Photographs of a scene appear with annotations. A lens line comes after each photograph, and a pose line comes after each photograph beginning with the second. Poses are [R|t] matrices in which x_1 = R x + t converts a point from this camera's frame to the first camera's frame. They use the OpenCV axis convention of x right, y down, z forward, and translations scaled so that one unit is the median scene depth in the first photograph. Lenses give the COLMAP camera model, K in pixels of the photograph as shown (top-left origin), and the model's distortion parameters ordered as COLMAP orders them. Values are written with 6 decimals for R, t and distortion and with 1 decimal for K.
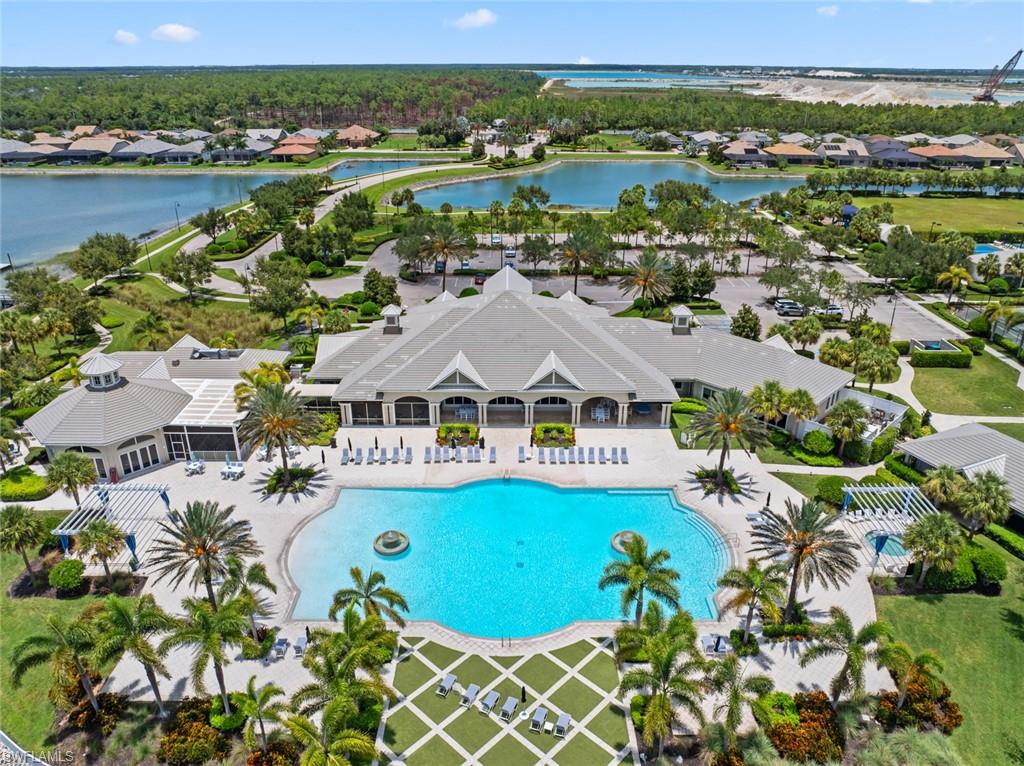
lens RADIAL K [[721.8, 0, 508.4], [0, 721.8, 387.1], [0, 0, 1]] dist [-0.053350, 0.021035]
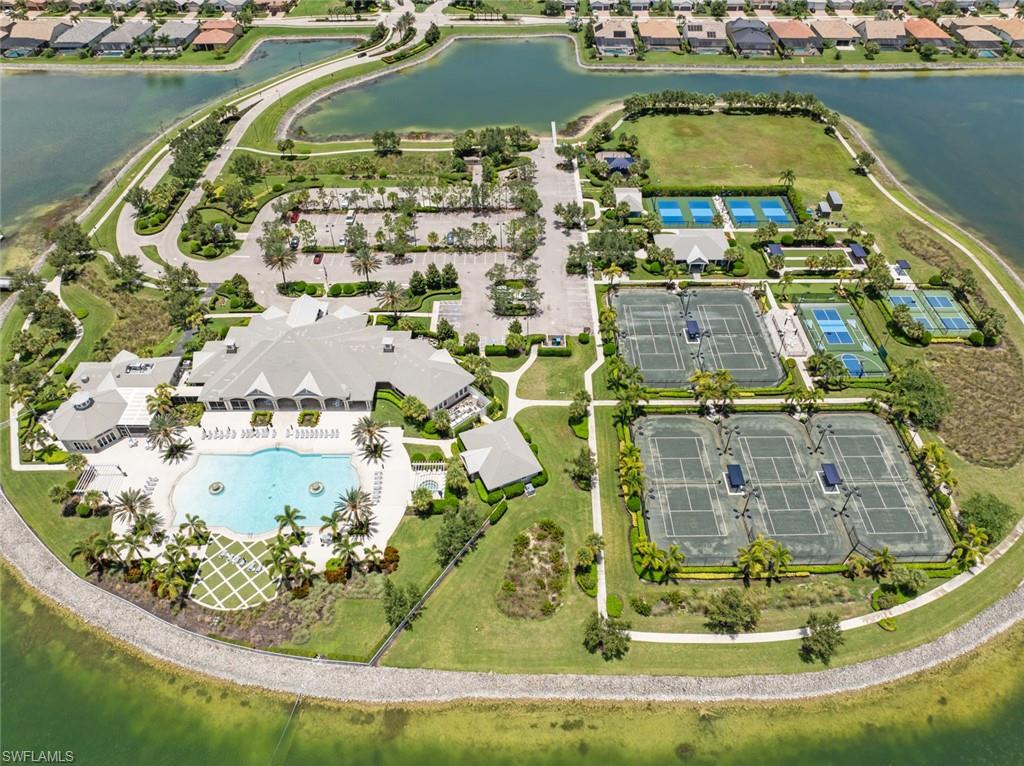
lens RADIAL K [[723.3, 0, 512.0], [0, 723.3, 383.0], [0, 0, 1]] dist [-0.042769, 0.003652]
pose [[0.999925, -0.008710, -0.008589, 0.366988], [0.011052, 0.944166, 0.329286, -0.385497], [0.005241, -0.329356, 0.944191, -0.487577]]
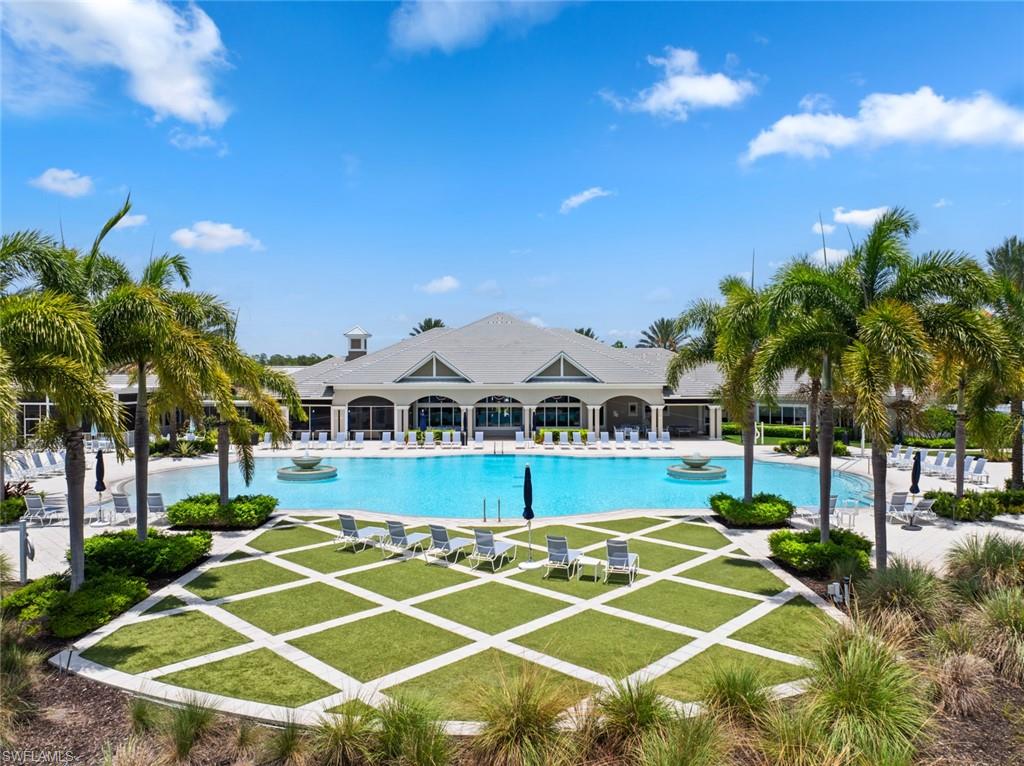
lens RADIAL K [[721.8, 0, 508.4], [0, 721.8, 387.1], [0, 0, 1]] dist [-0.053350, 0.021035]
pose [[0.999988, -0.003683, 0.003104, 0.002657], [0.004619, 0.915948, -0.401271, 0.174989], [-0.001365, 0.401281, 0.915954, 0.182795]]
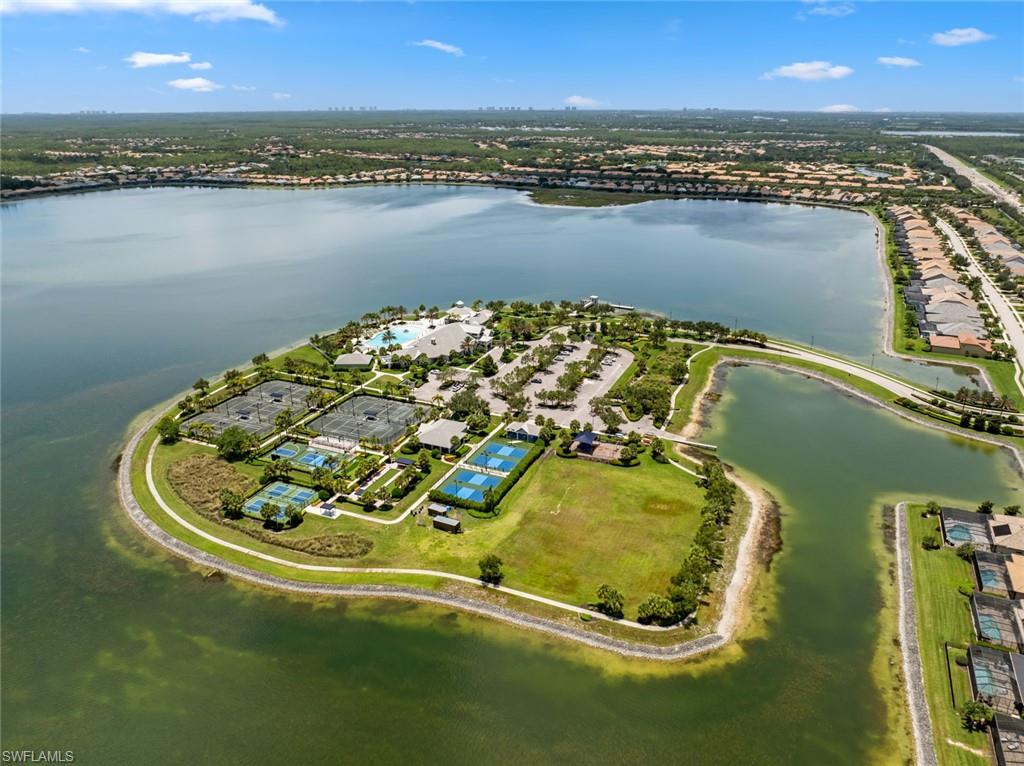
lens RADIAL K [[721.8, 0, 508.4], [0, 721.8, 387.1], [0, 0, 1]] dist [-0.053350, 0.021035]
pose [[-0.406173, 0.332070, -0.851324, 2.212167], [-0.371996, 0.790857, 0.485967, -1.232875], [0.834651, 0.514076, -0.197696, 1.435956]]
